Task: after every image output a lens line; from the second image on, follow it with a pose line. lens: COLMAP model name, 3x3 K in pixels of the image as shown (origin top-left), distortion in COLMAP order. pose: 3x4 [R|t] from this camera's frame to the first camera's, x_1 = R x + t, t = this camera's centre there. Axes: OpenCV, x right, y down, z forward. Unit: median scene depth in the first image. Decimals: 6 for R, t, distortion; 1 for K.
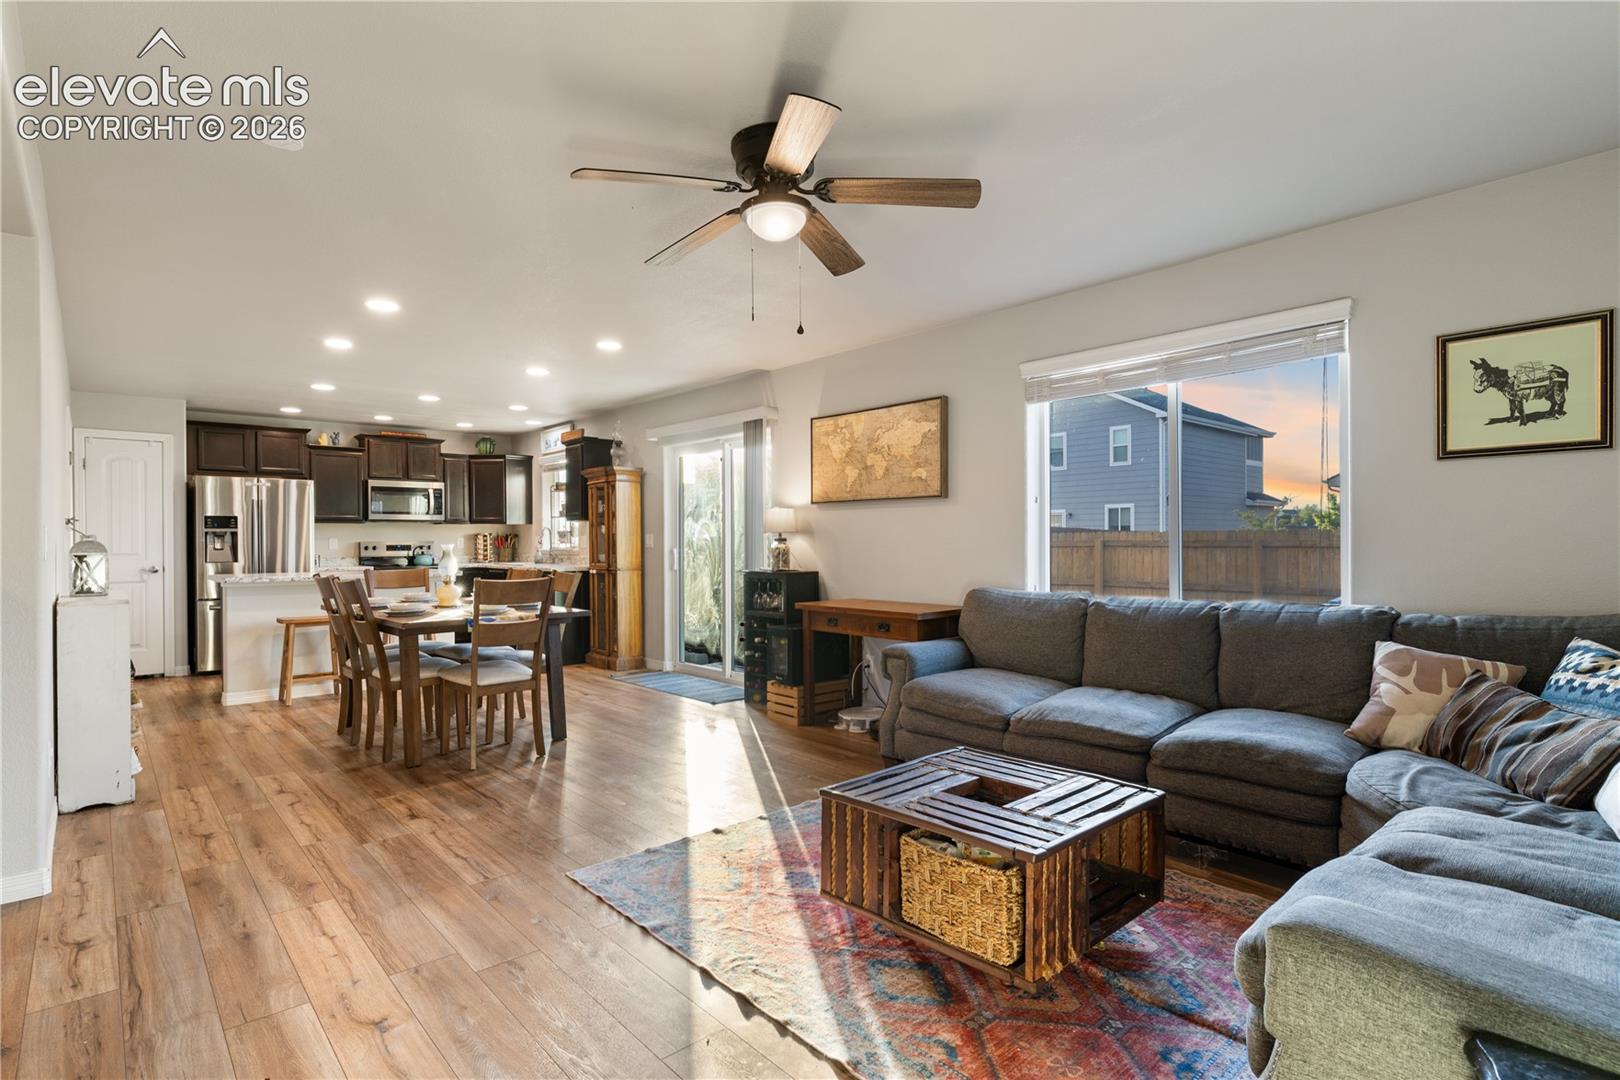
lens RADIAL K [[803.2, 0, 798.0], [0, 803.2, 545.2], [0, 0, 1]] dist [0.003697, 0.001225]
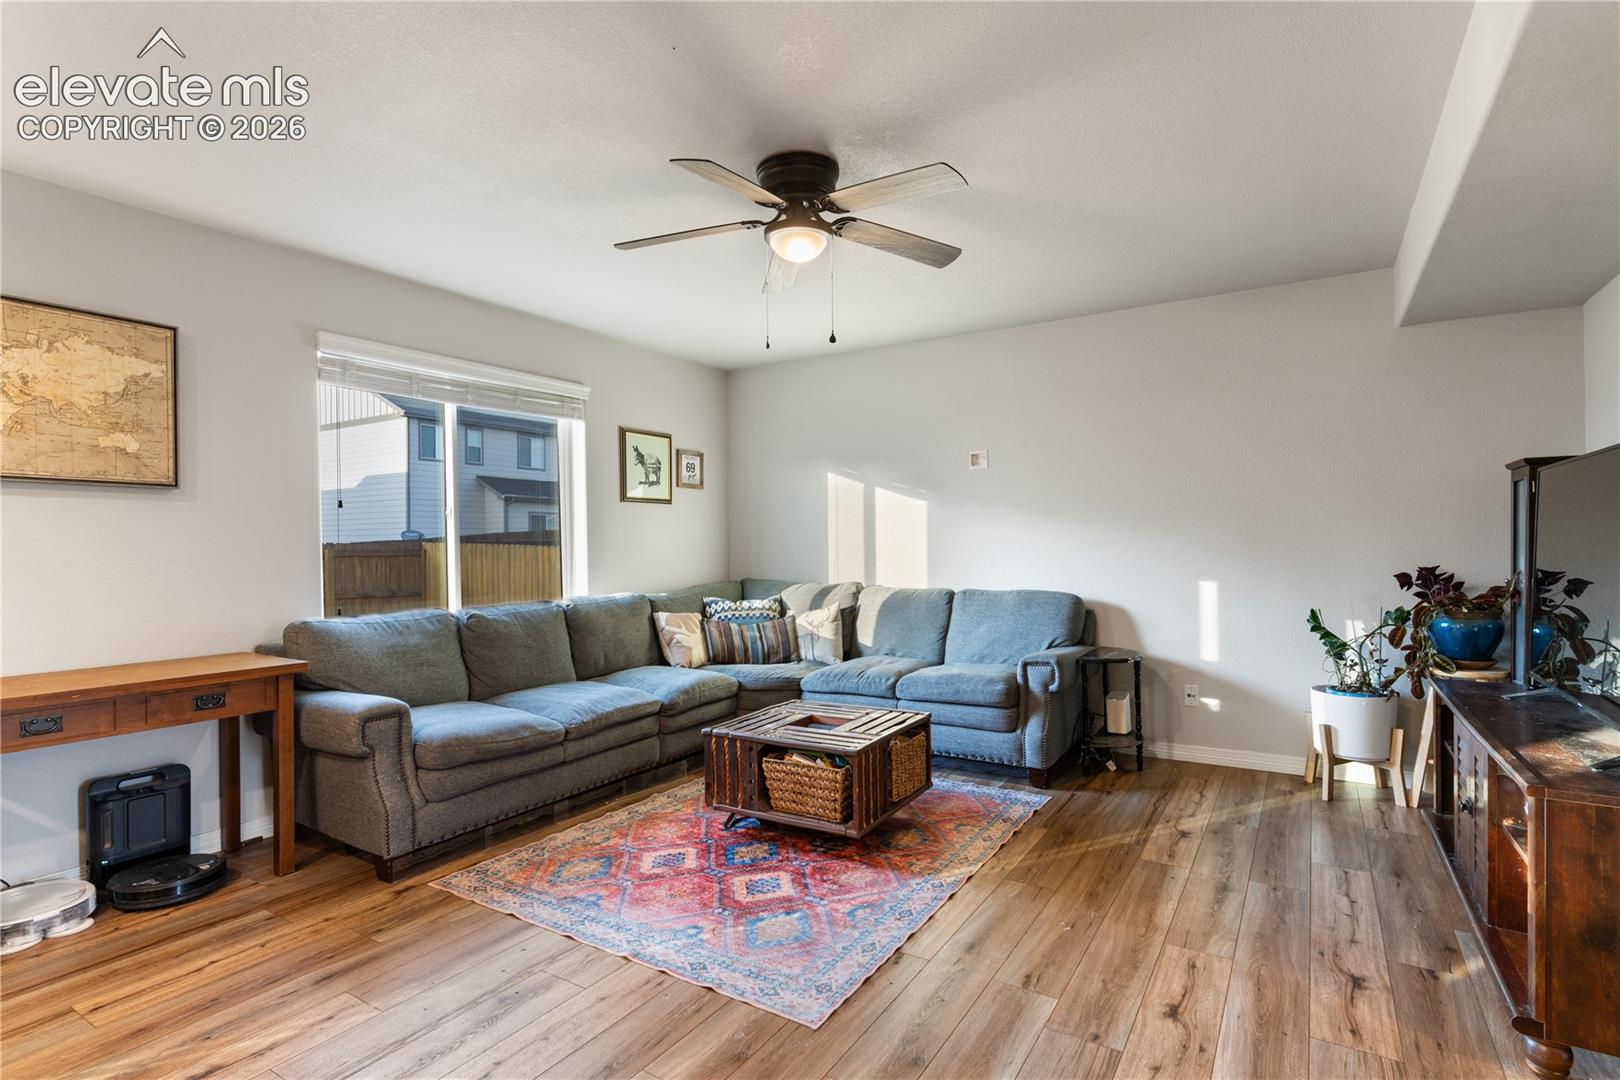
lens RADIAL K [[798.5, 0, 801.3], [0, 798.5, 544.6], [0, 0, 1]] dist [0.000342, 0.000931]
pose [[-0.275855, 0.007994, 0.961166, -0.484901], [0.017601, 0.999840, -0.003264, -0.003651], [-0.961038, 0.016017, -0.275952, 0.609705]]
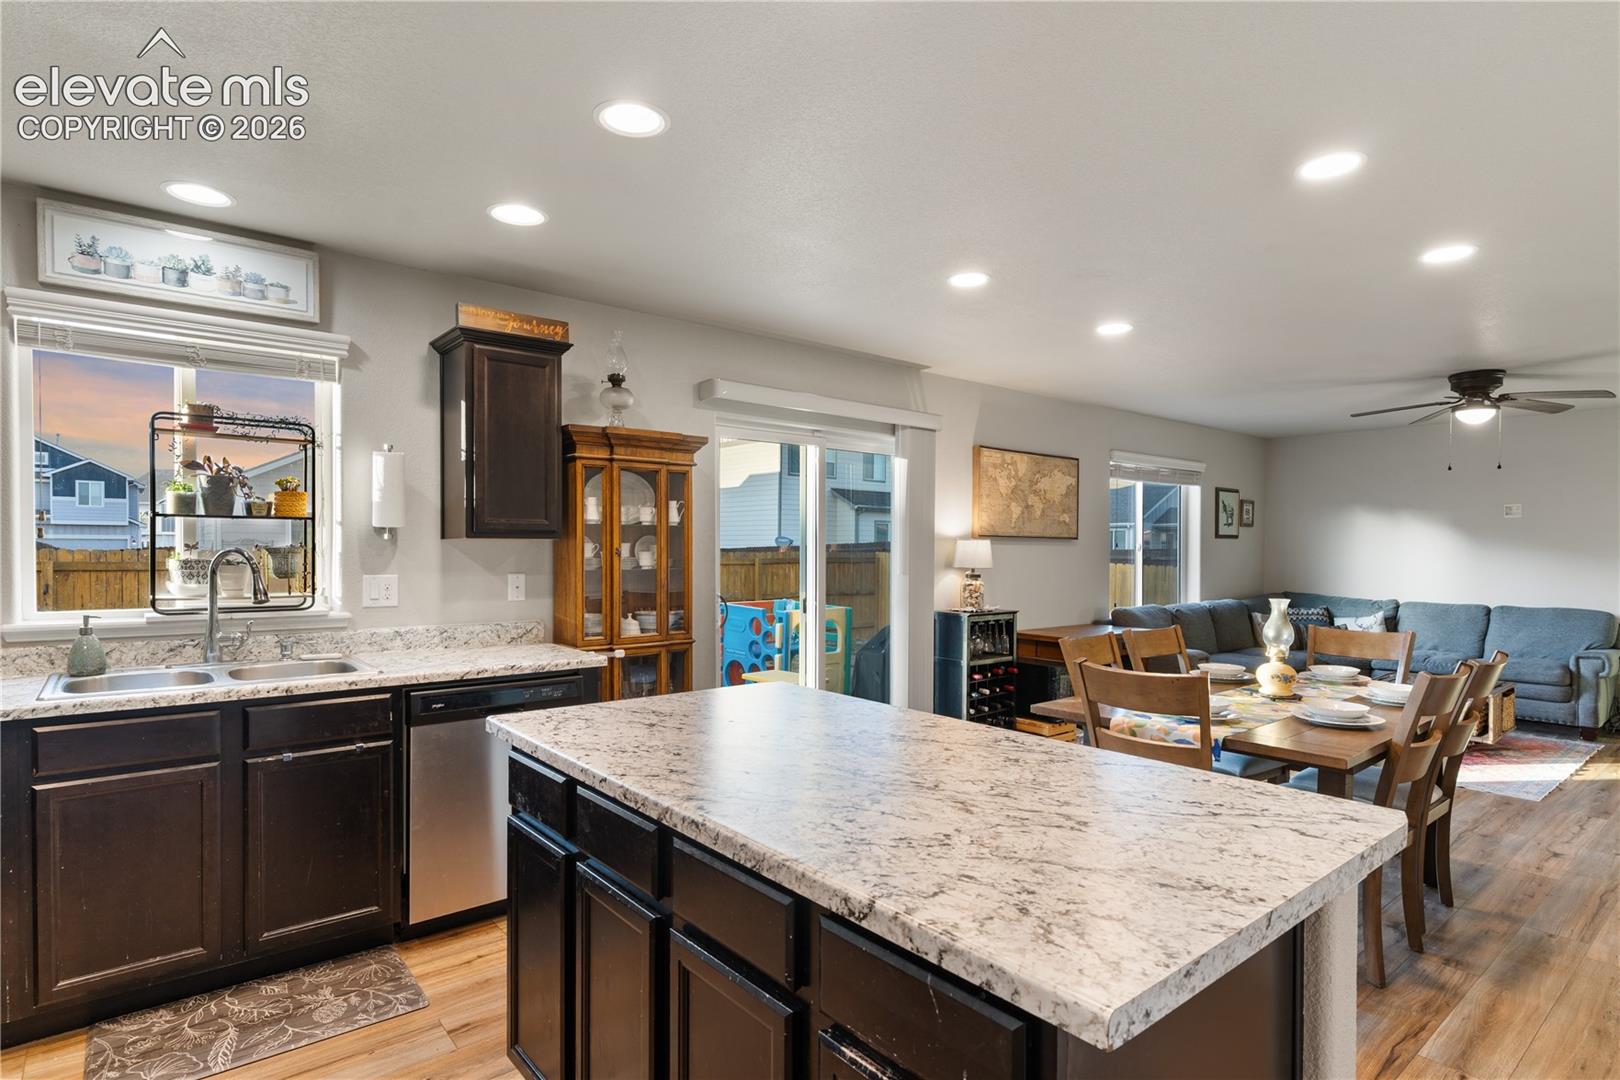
lens RADIAL K [[830.6, 0, 805.6], [0, 830.6, 562.7], [0, 0, 1]] dist [0.004317, -0.001150]
pose [[0.034512, -0.011355, 0.999340, -0.979924], [-0.000224, 0.999935, 0.011369, -0.033036], [-0.999404, -0.000616, 0.034507, 1.195938]]
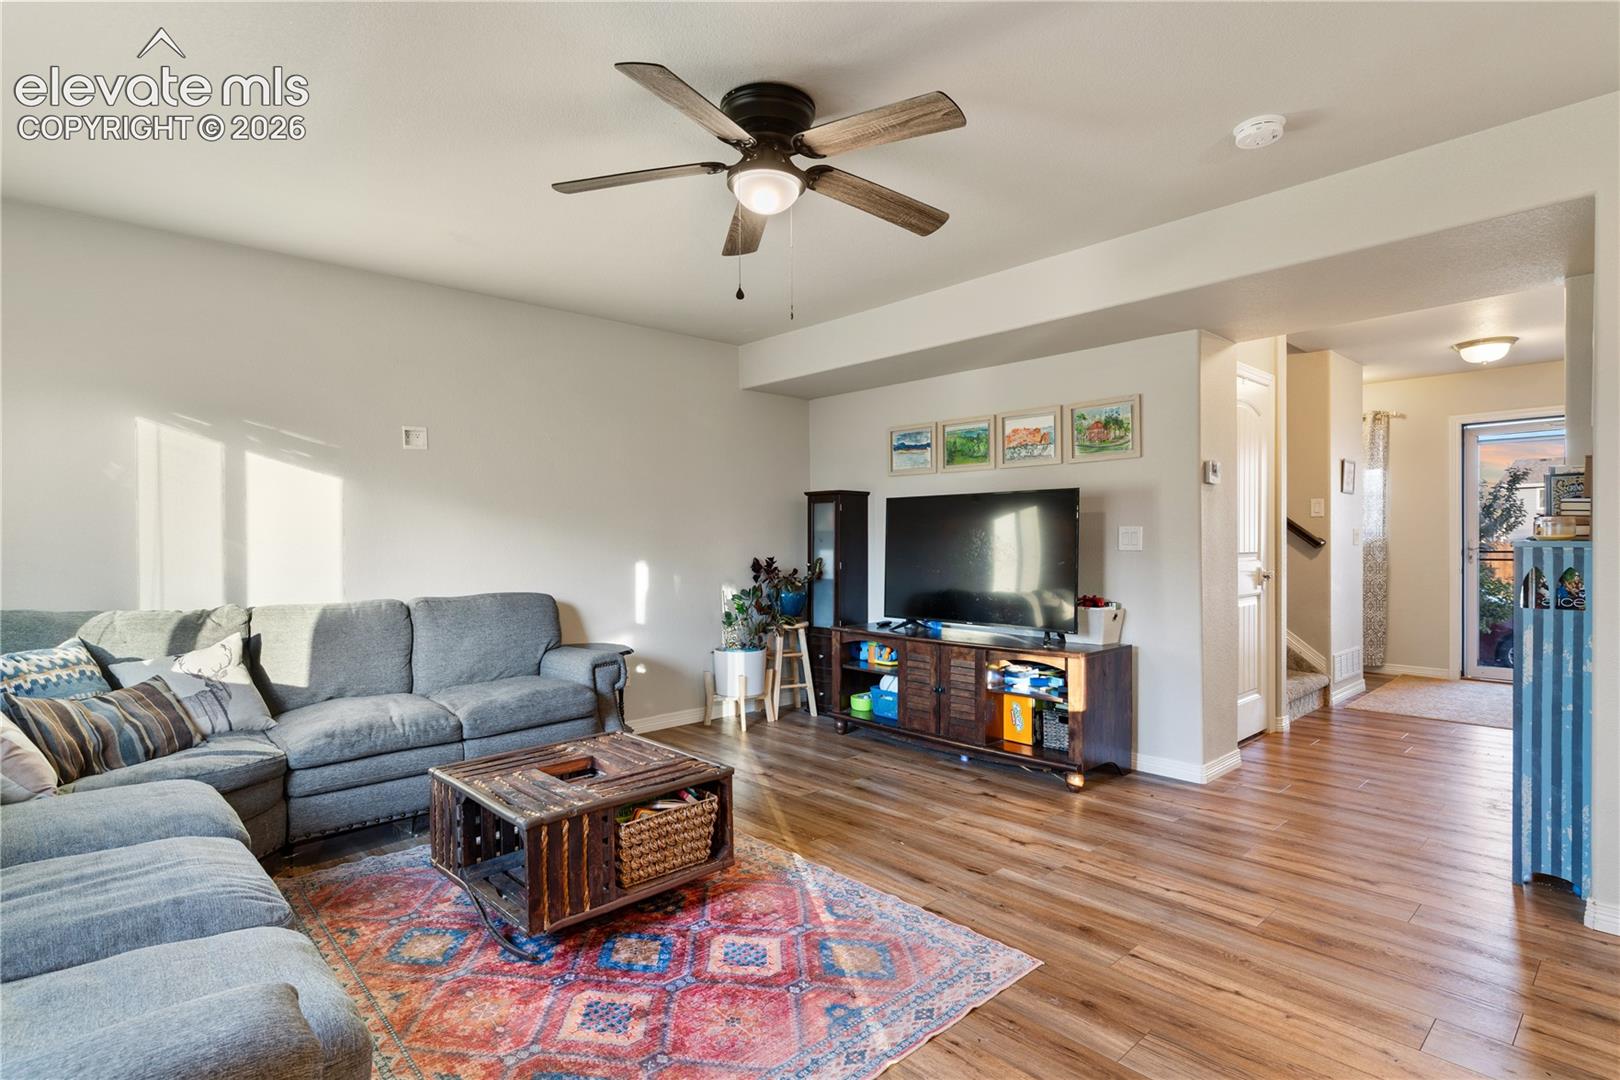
lens RADIAL K [[803.2, 0, 798.0], [0, 803.2, 545.2], [0, 0, 1]] dist [0.003697, 0.001225]
pose [[-0.999771, 0.011679, -0.017949, -0.019744], [0.011405, 0.999818, 0.015306, -0.007789], [0.018125, 0.015098, -0.999722, 0.906579]]
